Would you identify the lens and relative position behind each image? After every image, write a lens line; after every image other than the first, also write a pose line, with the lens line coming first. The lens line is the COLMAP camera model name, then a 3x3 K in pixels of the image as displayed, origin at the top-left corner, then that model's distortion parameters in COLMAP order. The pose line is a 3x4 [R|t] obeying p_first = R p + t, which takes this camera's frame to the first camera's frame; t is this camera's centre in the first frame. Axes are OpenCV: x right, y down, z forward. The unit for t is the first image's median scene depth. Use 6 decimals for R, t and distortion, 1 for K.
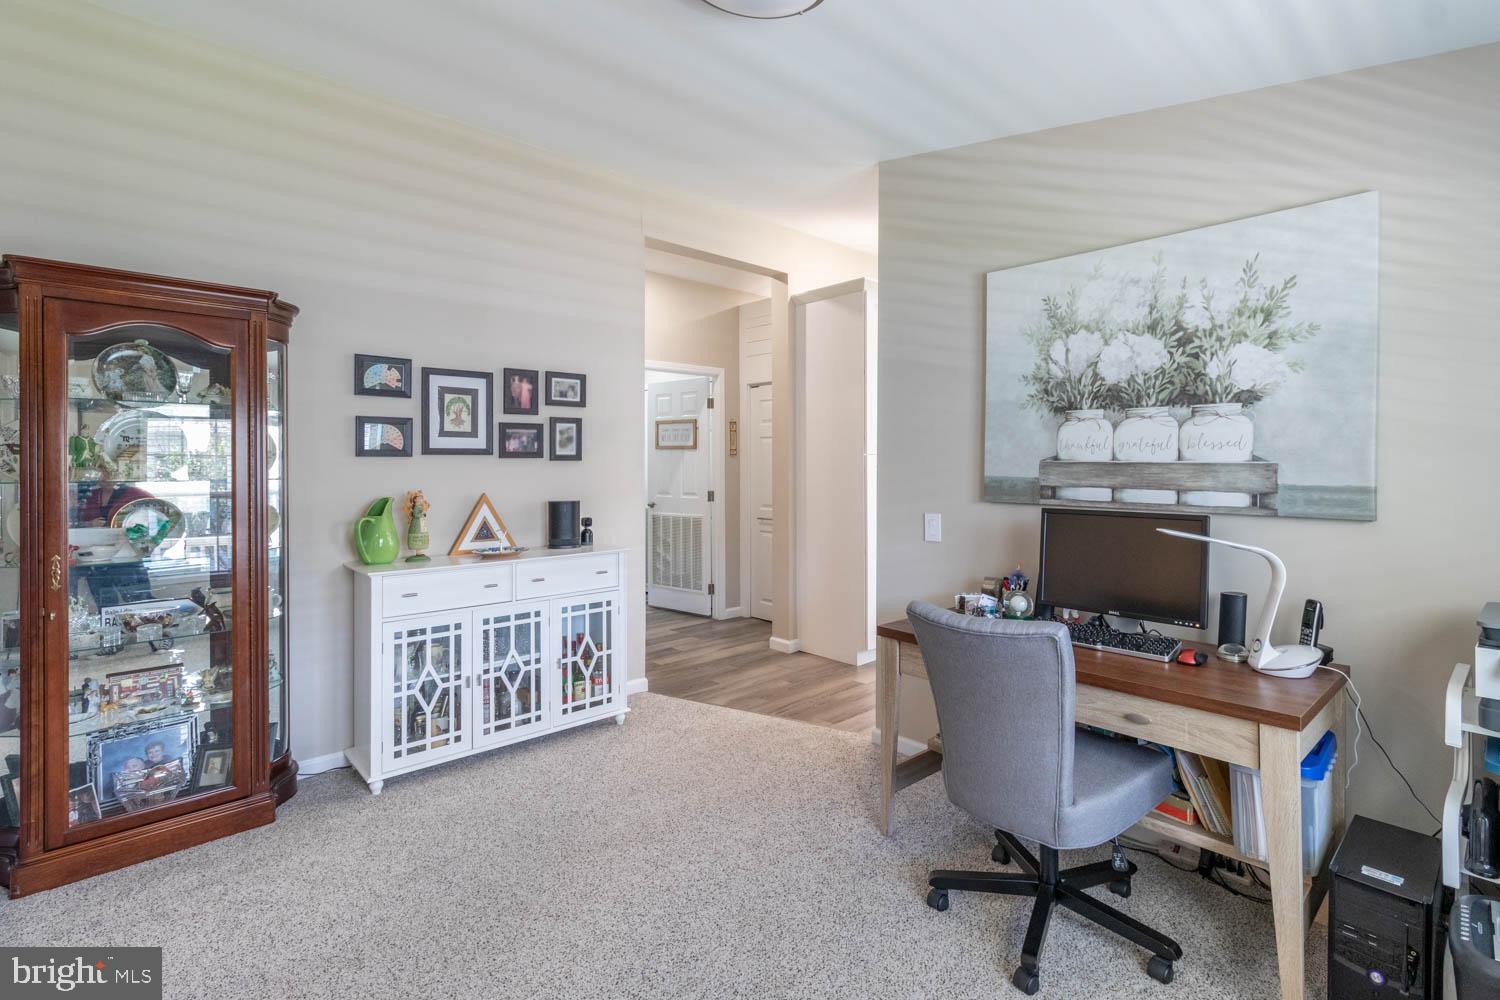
lens RADIAL K [[699.3, 0, 761.0], [0, 699.3, 461.3], [0, 0, 1]] dist [0.002526, -0.000349]
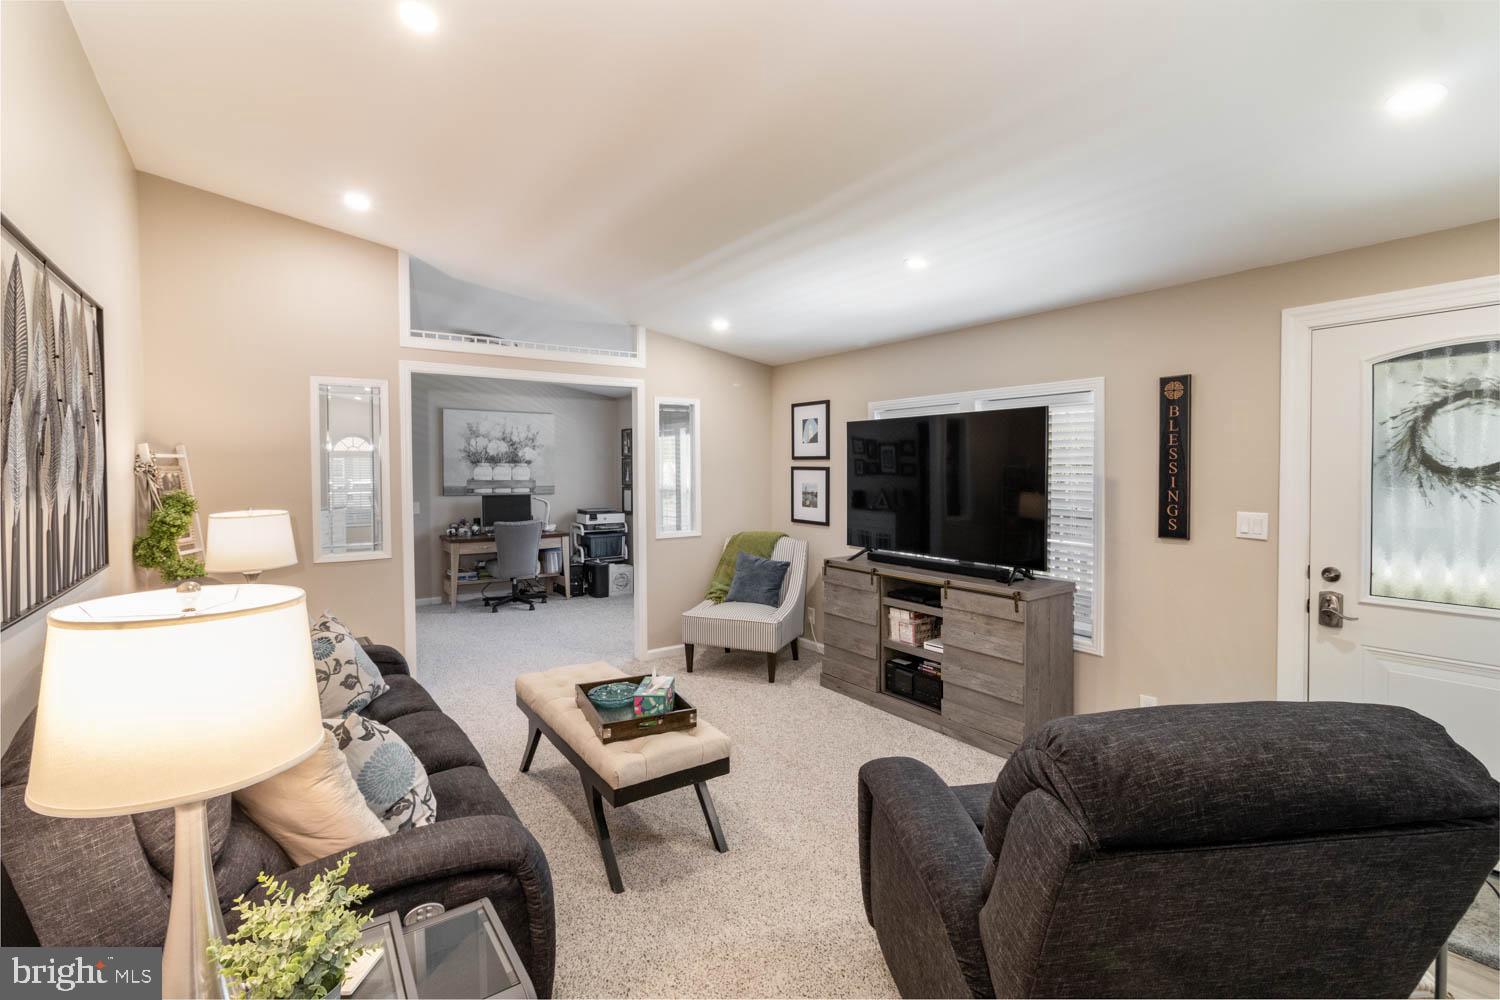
lens RADIAL K [[699.3, 0, 751.6], [0, 699.3, 488.5], [0, 0, 1]] dist [0.002526, -0.000349]
pose [[0.138782, -0.023198, 0.990051, -2.477776], [0.005125, 0.999729, 0.022707, -0.027752], [-0.990310, 0.001922, 0.138863, -0.593492]]
